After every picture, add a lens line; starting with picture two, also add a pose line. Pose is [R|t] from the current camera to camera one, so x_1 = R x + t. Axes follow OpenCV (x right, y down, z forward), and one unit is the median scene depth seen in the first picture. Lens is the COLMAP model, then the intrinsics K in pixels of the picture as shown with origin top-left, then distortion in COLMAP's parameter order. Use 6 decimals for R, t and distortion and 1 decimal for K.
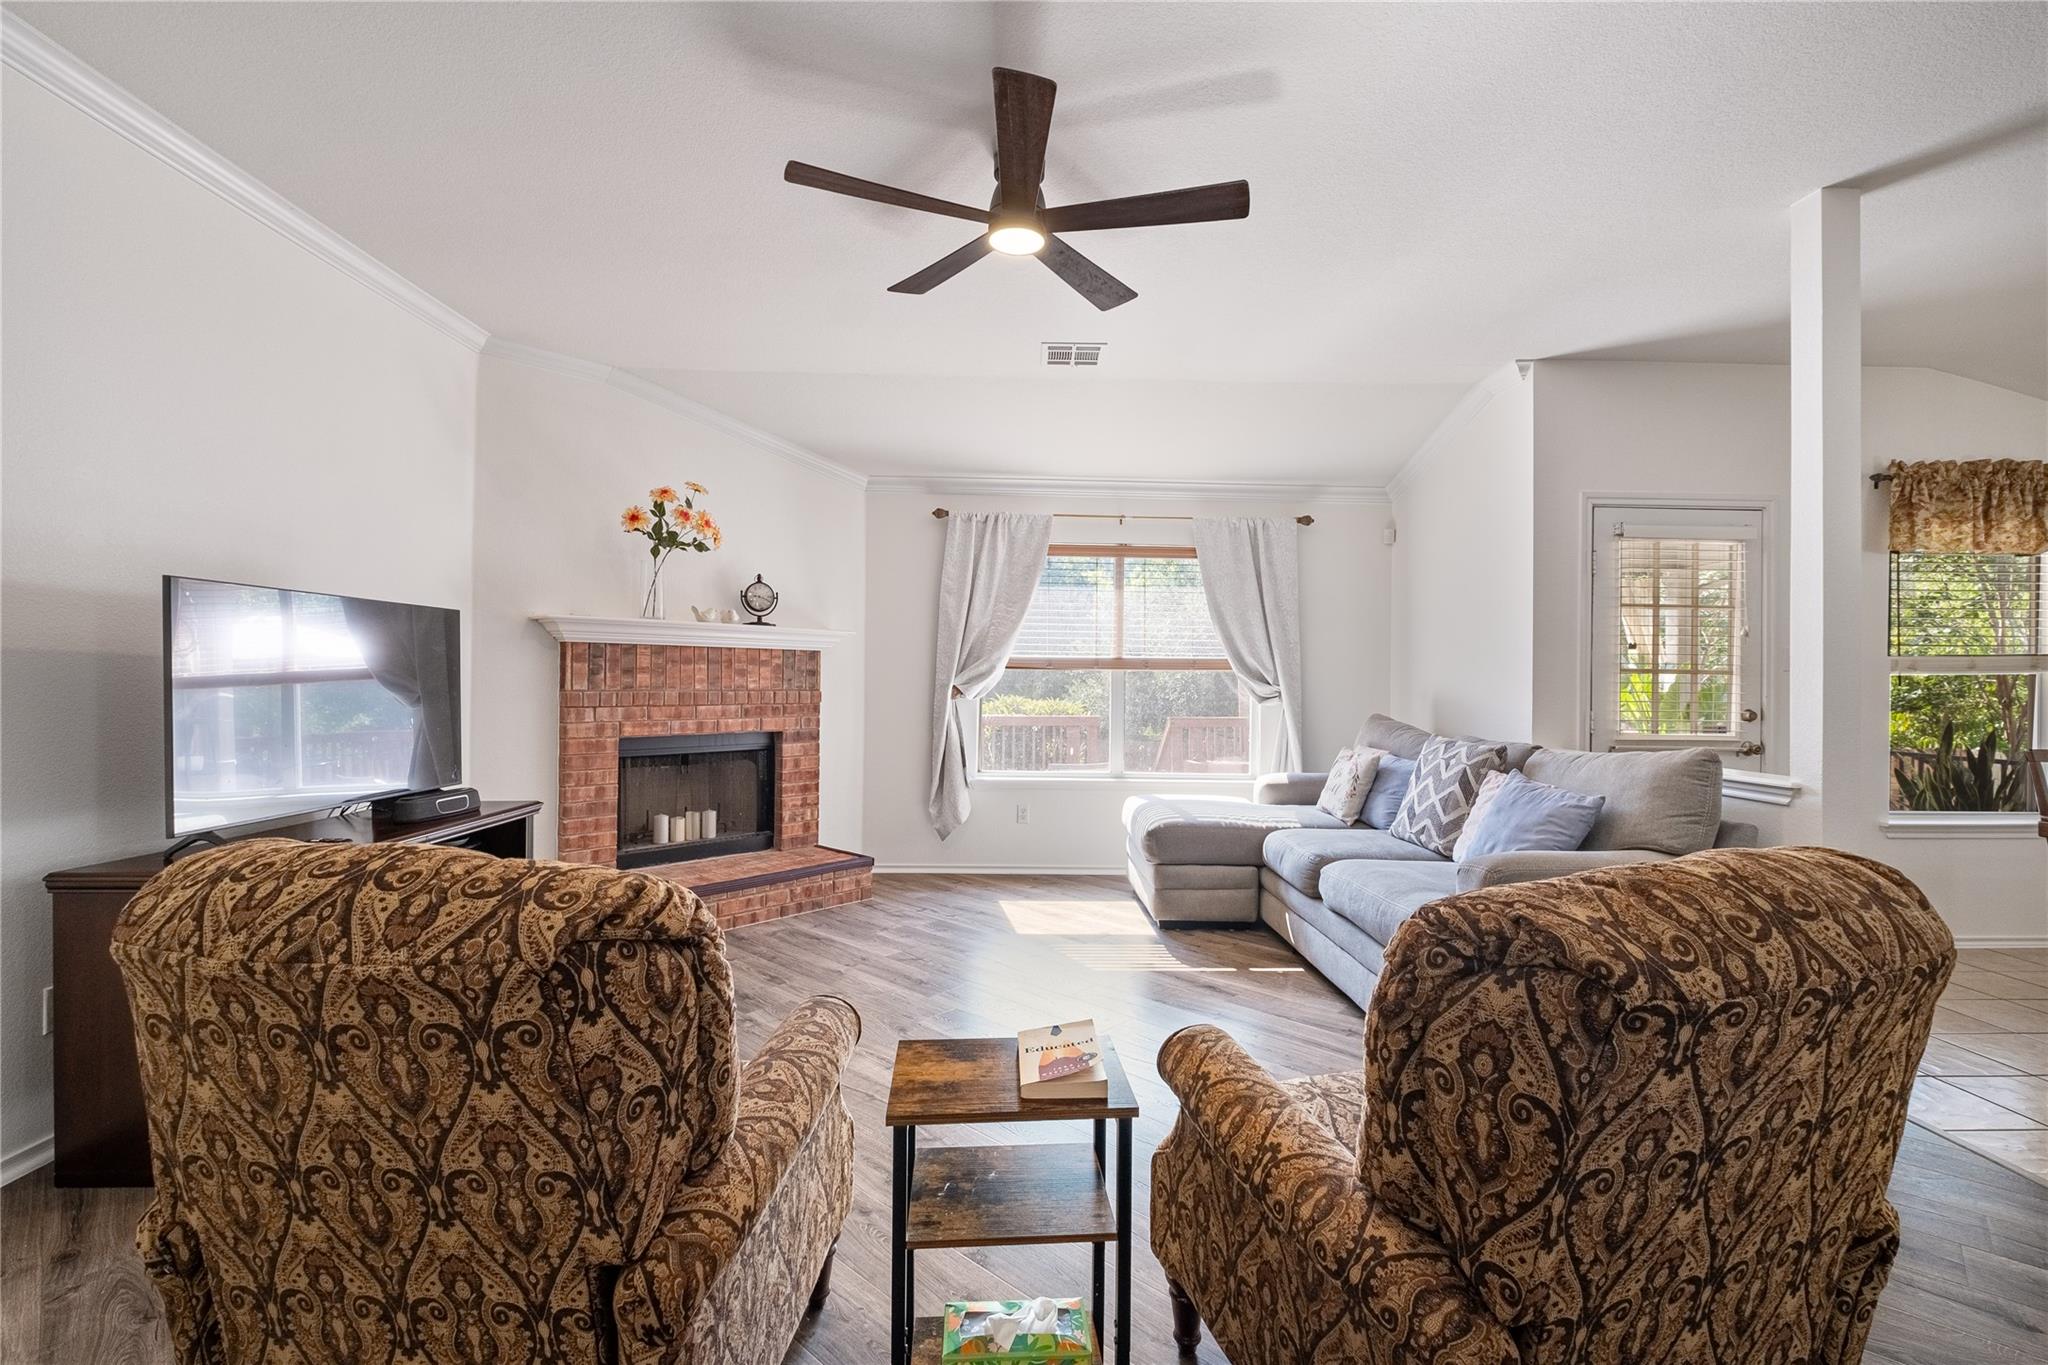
lens RADIAL K [[890.3, 0, 1031.5], [0, 890.3, 672.1], [0, 0, 1]] dist [0.000138, -0.002954]
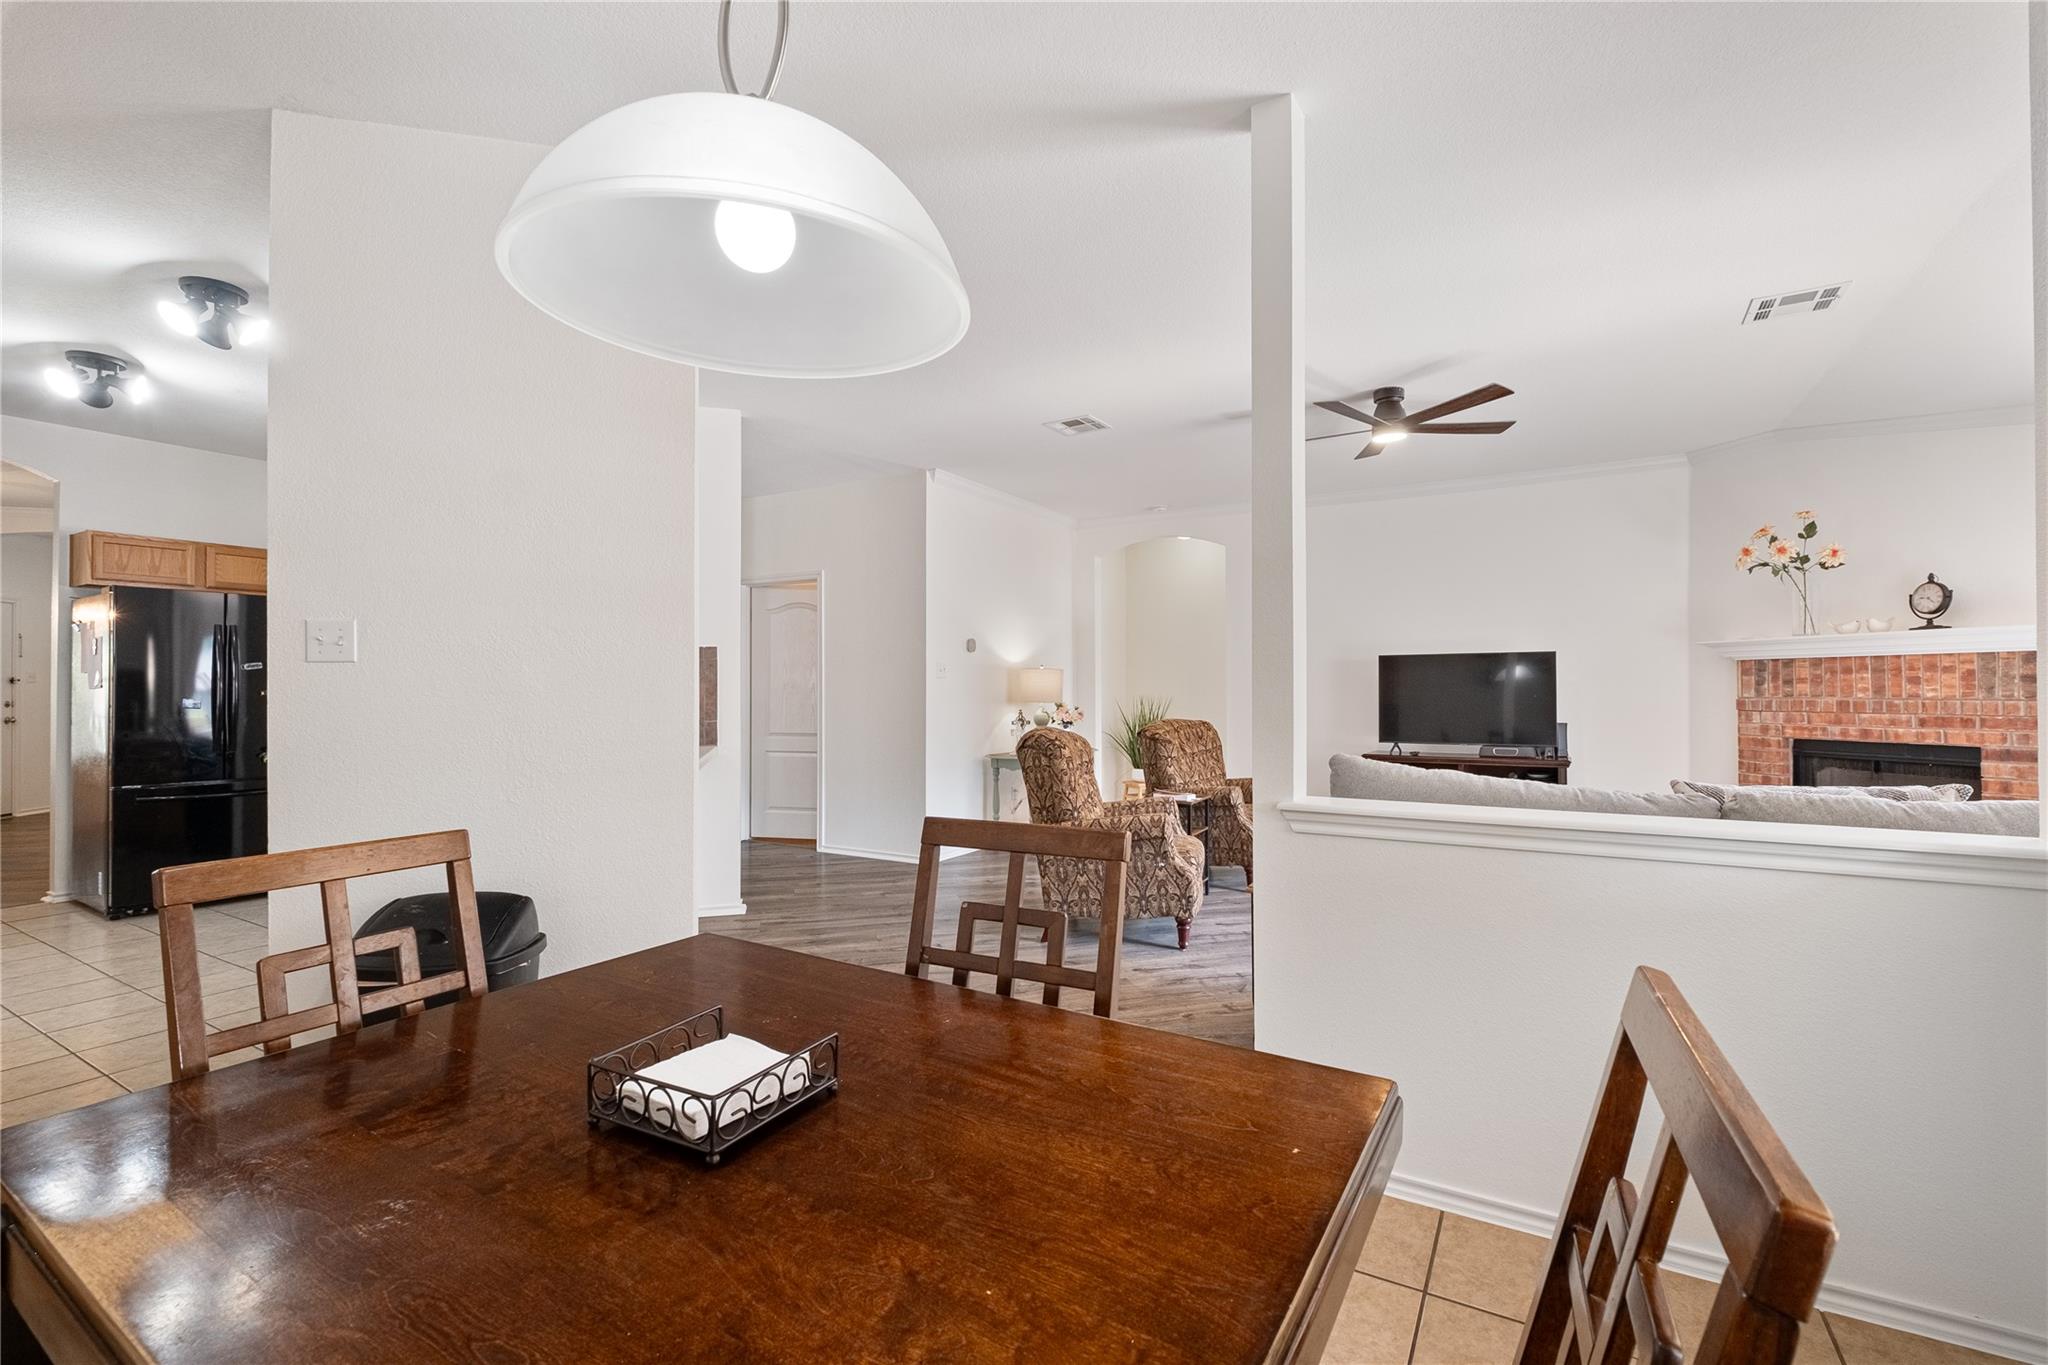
lens RADIAL K [[900.7, 0, 1027.1], [0, 900.7, 677.8], [0, 0, 1]] dist [-0.000967, -0.000608]
pose [[-0.537154, -0.017934, -0.843294, 1.008116], [0.005749, 0.999673, -0.024921, 0.016373], [0.843465, -0.018235, -0.536875, 0.728237]]
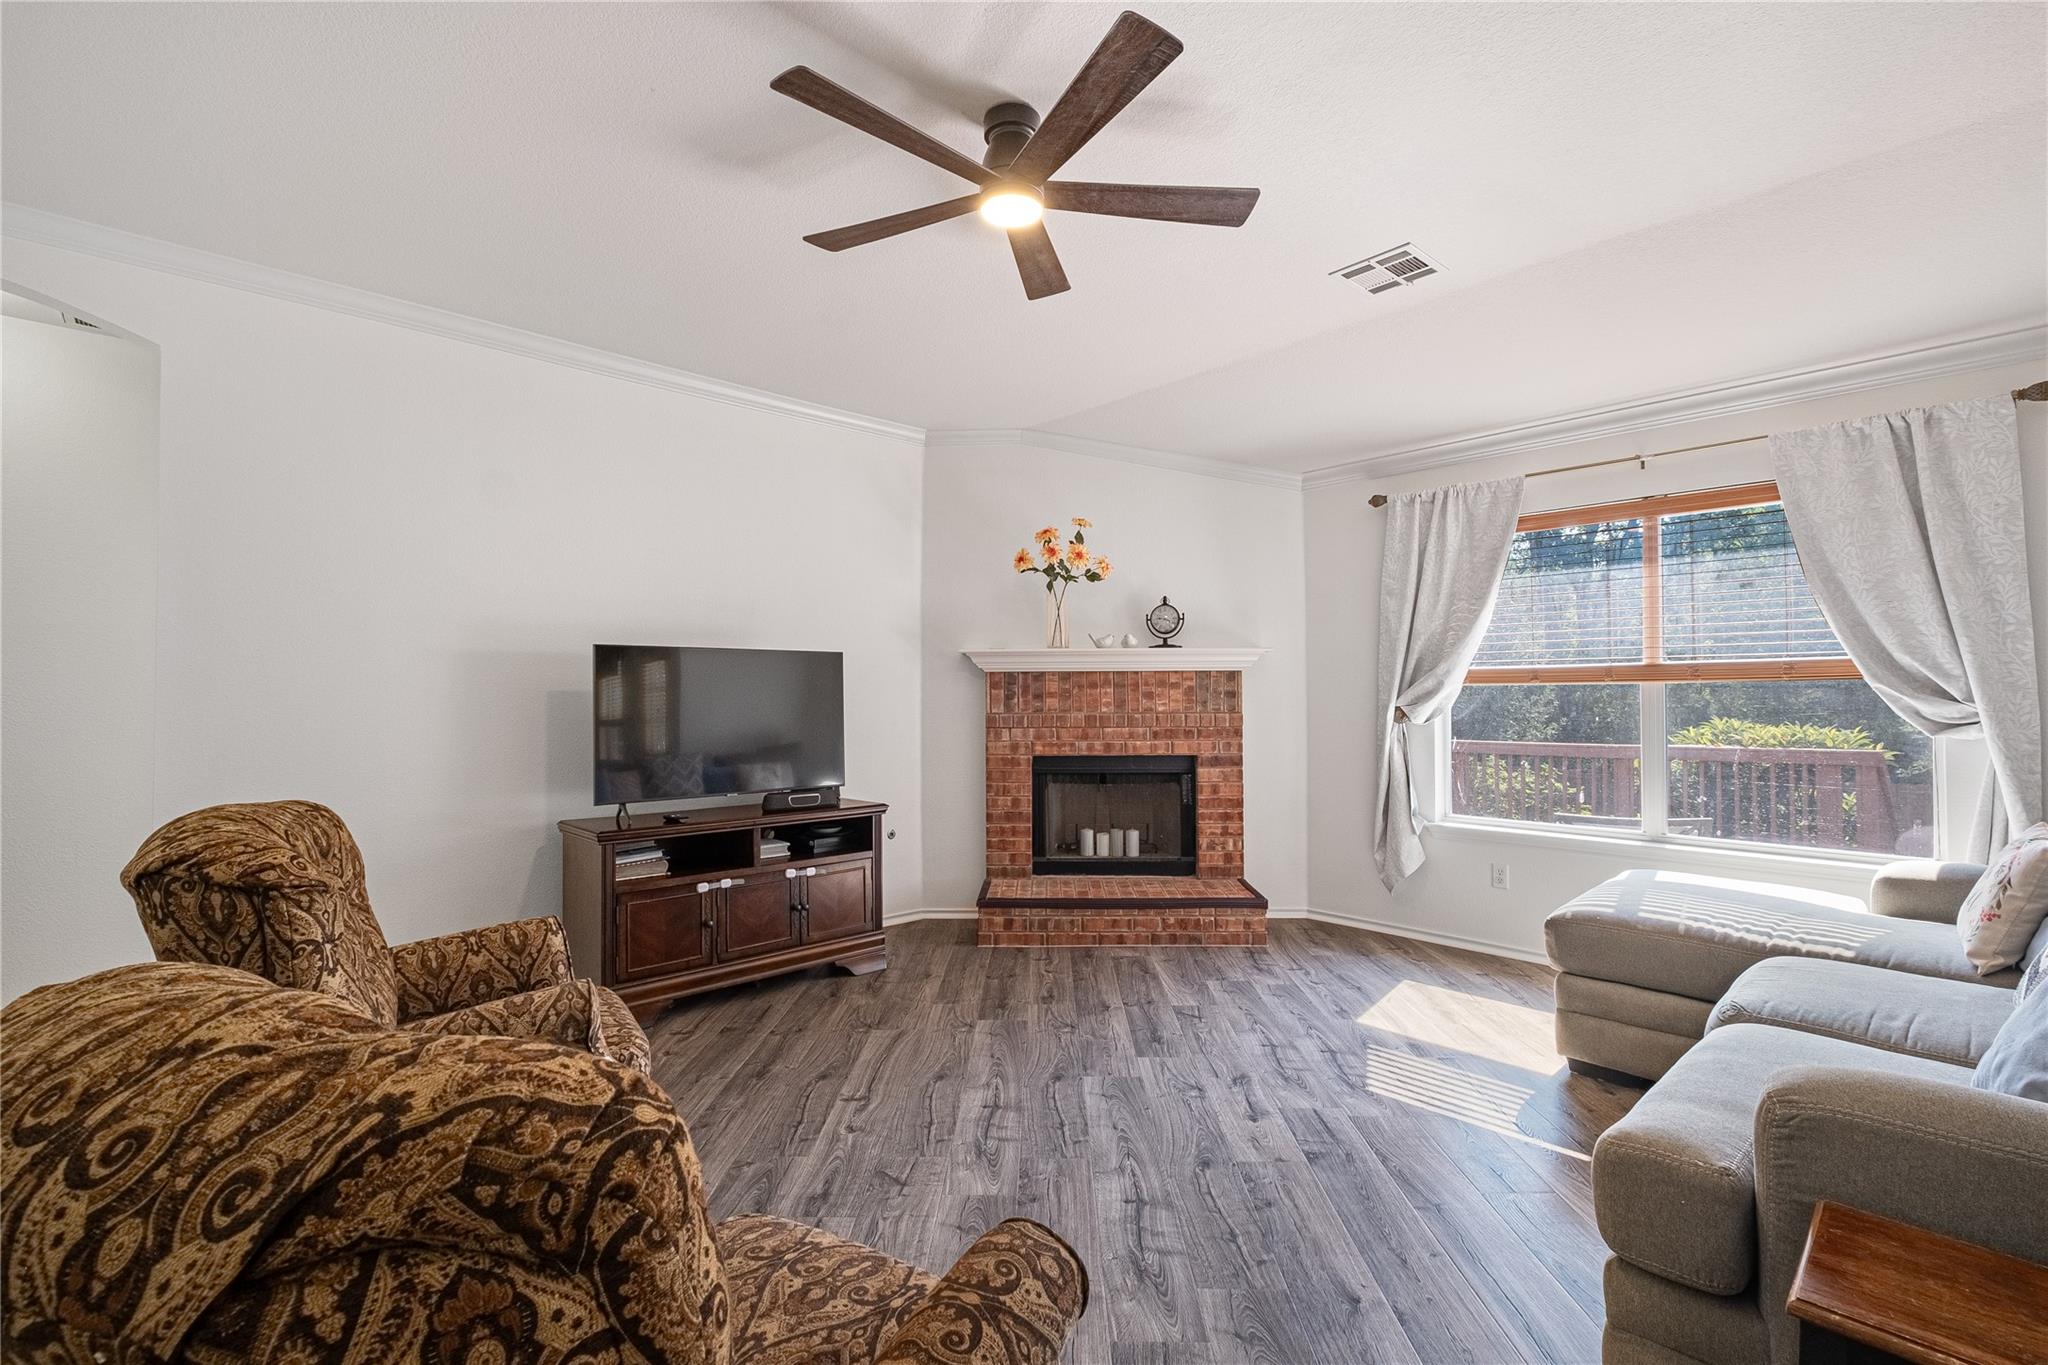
lens RADIAL K [[900.7, 0, 1027.1], [0, 900.7, 677.8], [0, 0, 1]] dist [-0.000967, -0.000608]
pose [[0.660363, -0.030249, -0.750337, 0.355449], [0.017240, 0.999536, -0.025122, 0.003844], [0.750749, 0.003653, 0.660578, 0.224784]]
